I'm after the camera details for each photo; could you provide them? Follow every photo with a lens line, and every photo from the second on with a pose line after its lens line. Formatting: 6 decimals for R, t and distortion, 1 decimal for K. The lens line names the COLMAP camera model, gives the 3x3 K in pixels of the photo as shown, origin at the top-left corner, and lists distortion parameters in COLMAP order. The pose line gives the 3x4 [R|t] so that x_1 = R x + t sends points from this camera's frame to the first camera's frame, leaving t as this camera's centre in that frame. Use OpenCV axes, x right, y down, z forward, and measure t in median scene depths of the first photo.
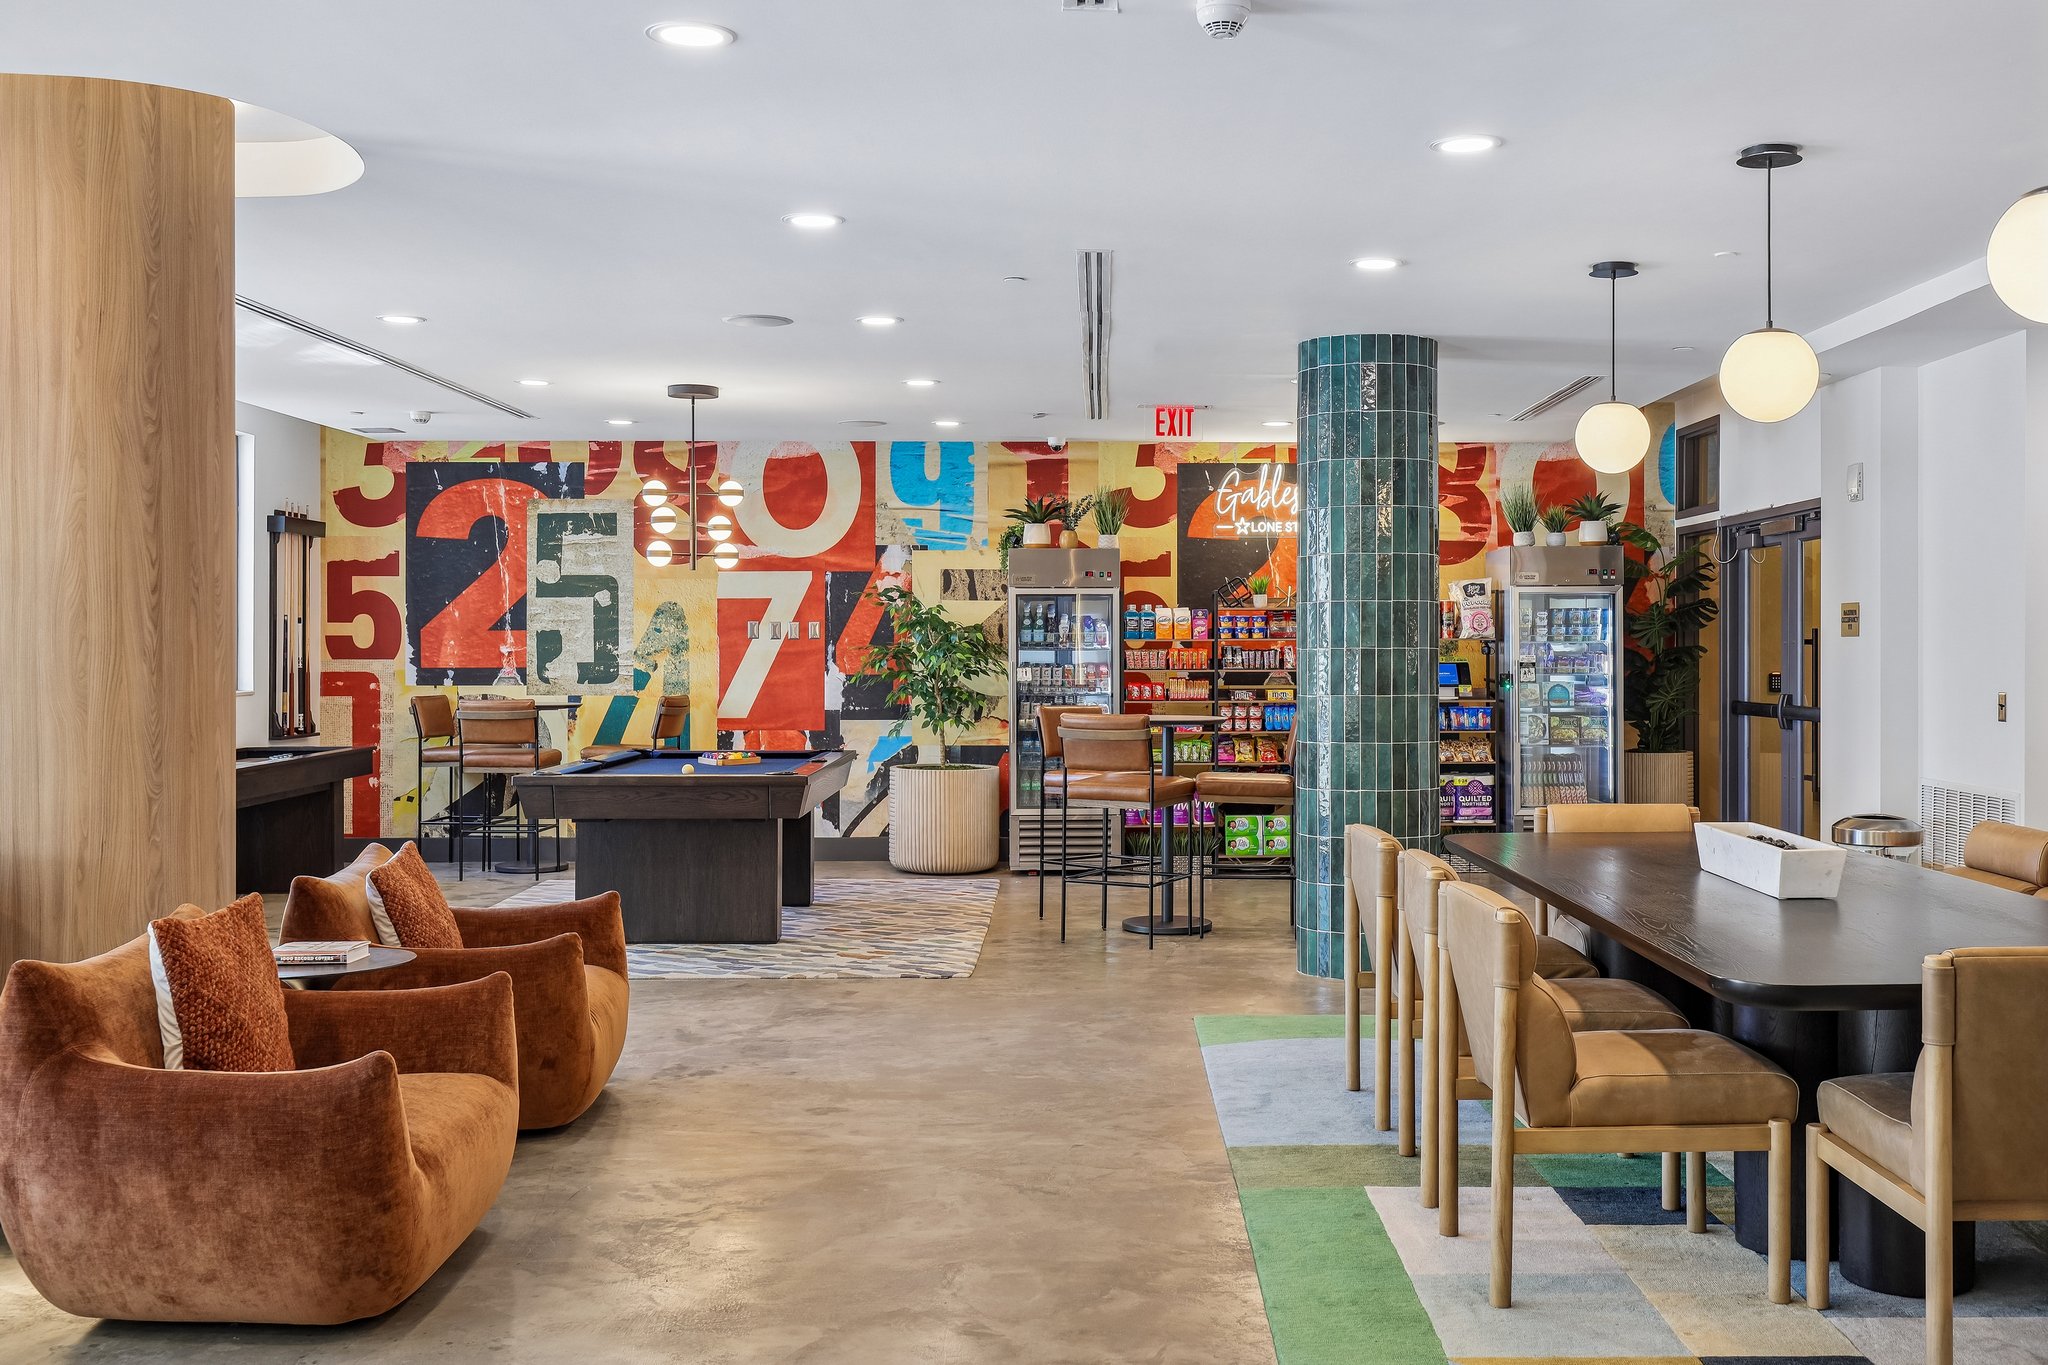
lens RADIAL K [[2059.7, 0, 1026.1], [0, 2059.7, 674.3], [0, 0, 1]] dist [0.005582, 0.000000]
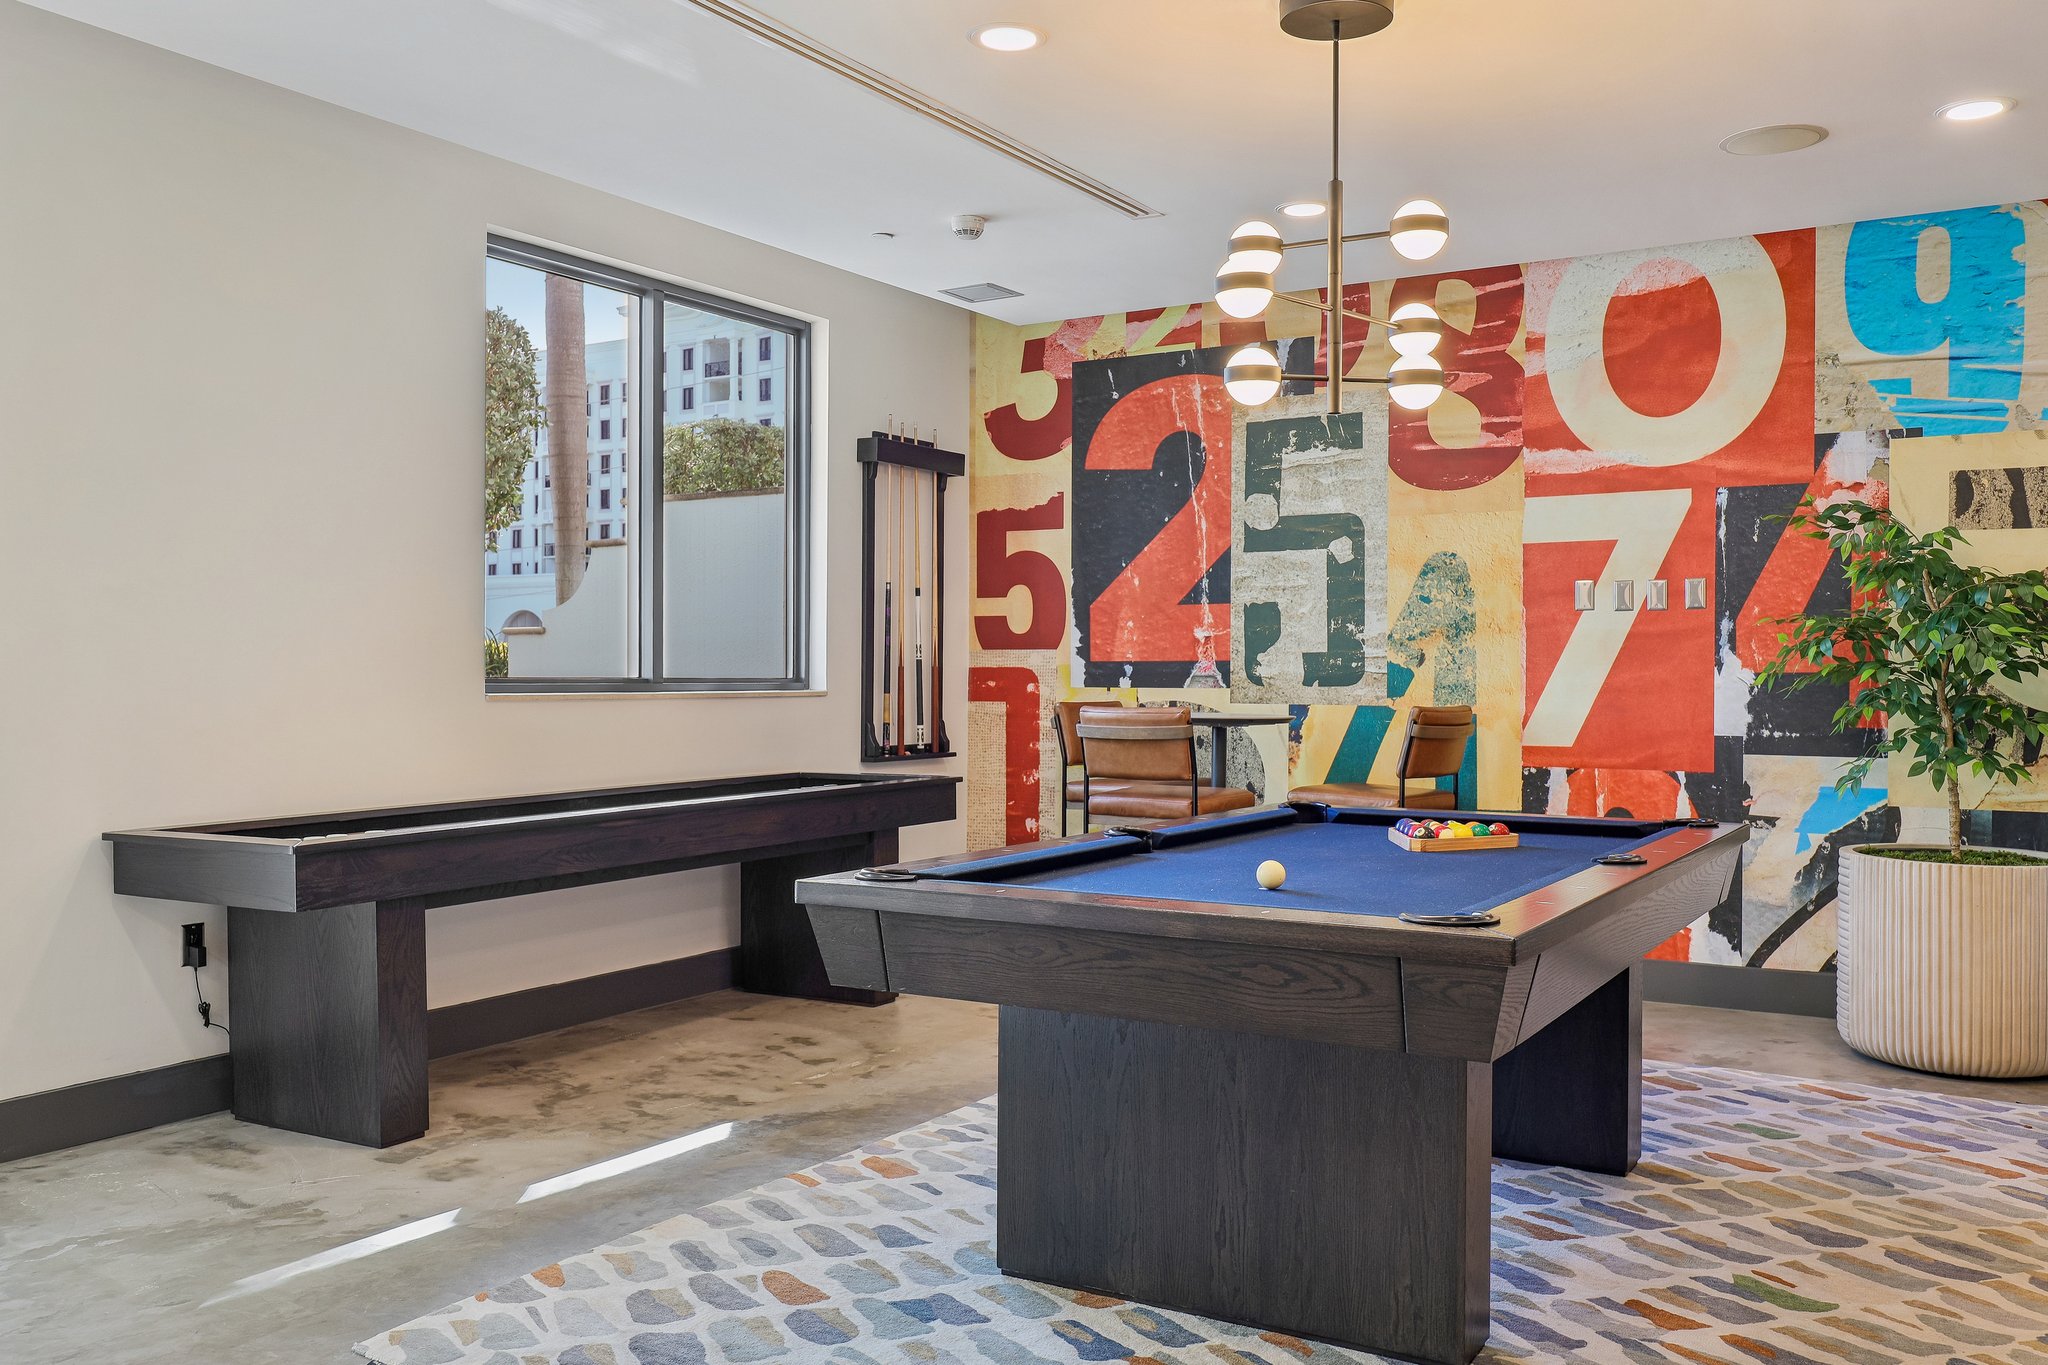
lens RADIAL K [[1757.8, 0, 1028.6], [0, 1757.8, 672.0], [0, 0, 1]] dist [0.002990, 0.005118]
pose [[0.871189, 0.003680, -0.490935, -0.025458], [-0.011593, 0.999847, -0.013077, 0.008329], [0.490812, 0.017085, 0.871098, 0.490479]]
